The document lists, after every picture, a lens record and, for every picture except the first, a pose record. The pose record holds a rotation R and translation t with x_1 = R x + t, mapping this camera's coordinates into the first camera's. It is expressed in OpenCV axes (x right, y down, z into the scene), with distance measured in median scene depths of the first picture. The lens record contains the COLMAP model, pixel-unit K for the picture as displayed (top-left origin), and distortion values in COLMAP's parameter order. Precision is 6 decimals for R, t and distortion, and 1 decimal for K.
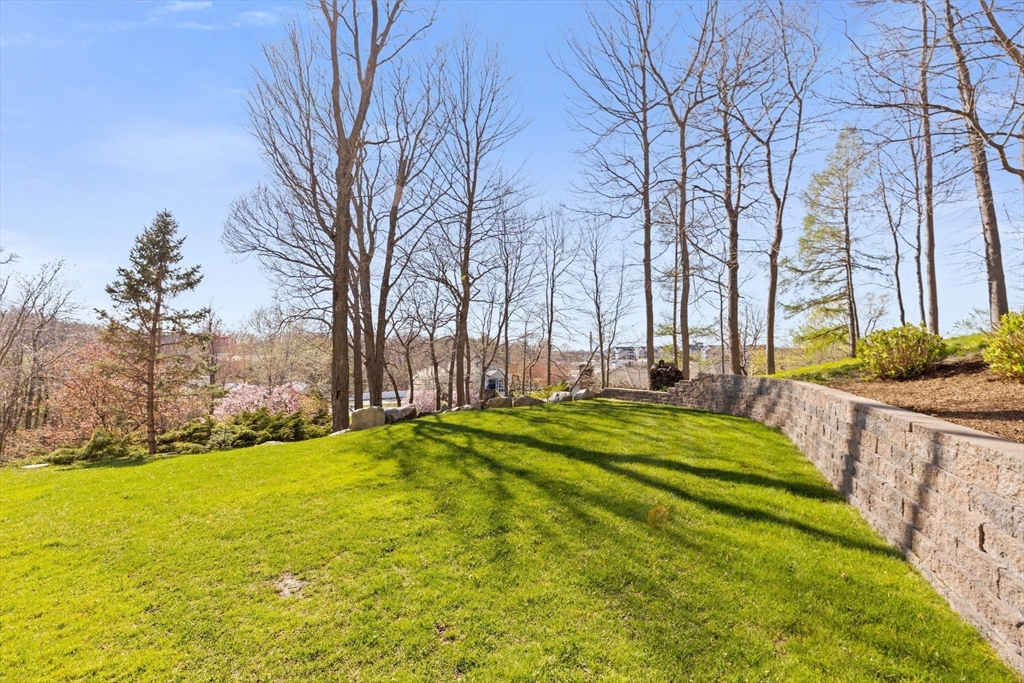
lens RADIAL K [[451.7, 0, 510.6], [0, 451.7, 338.0], [0, 0, 1]] dist [-0.002500, 0.000627]
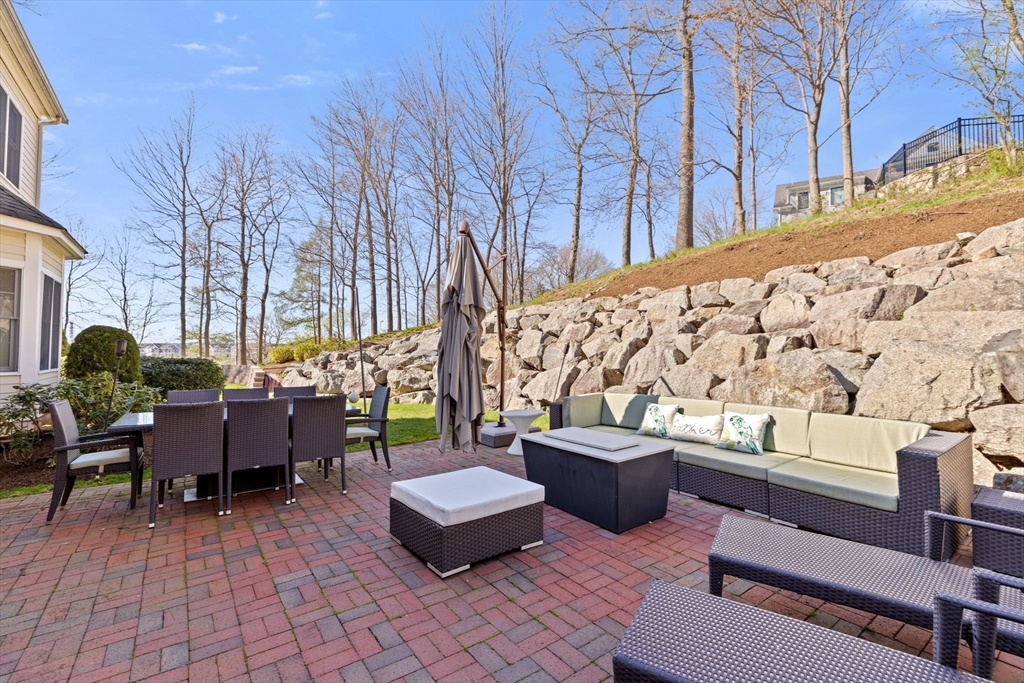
lens RADIAL K [[451.7, 0, 508.8], [0, 451.7, 337.6], [0, 0, 1]] dist [-0.002500, 0.000627]
pose [[0.581692, 0.022740, 0.813091, -0.222258], [-0.026520, 0.999608, -0.008984, -0.029951], [-0.812976, -0.016337, 0.582067, -0.604735]]
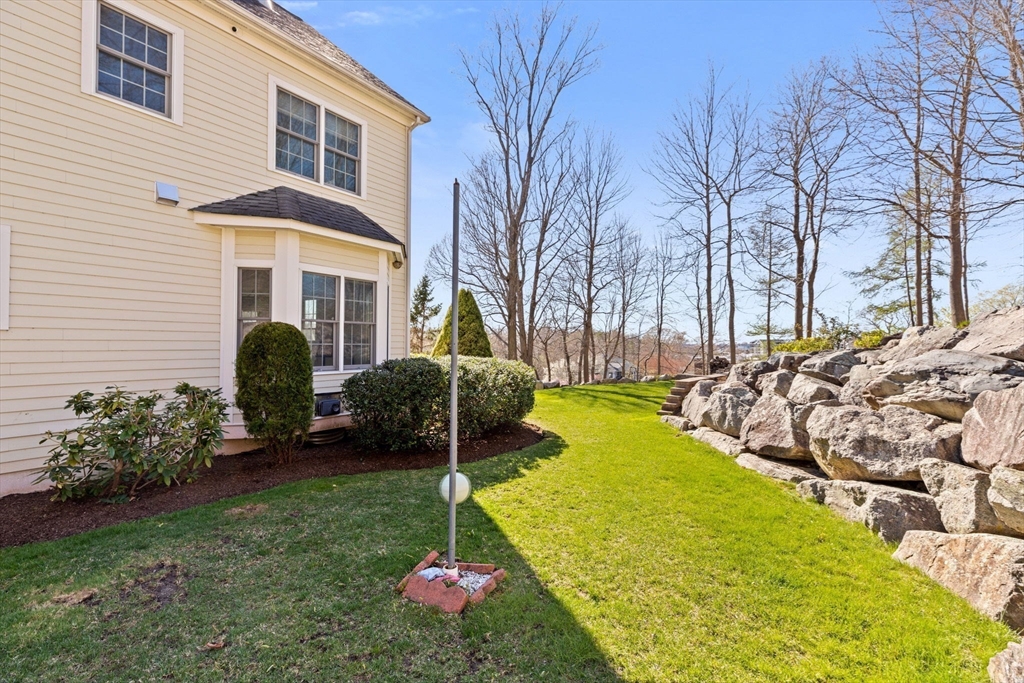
lens RADIAL K [[451.7, 0, 513.8], [0, 451.7, 340.0], [0, 0, 1]] dist [-0.002500, 0.000627]
pose [[0.961727, -0.002698, -0.273998, 0.057210], [0.008495, 0.999764, 0.019972, -0.027334], [0.273879, -0.021535, 0.961523, -0.413385]]
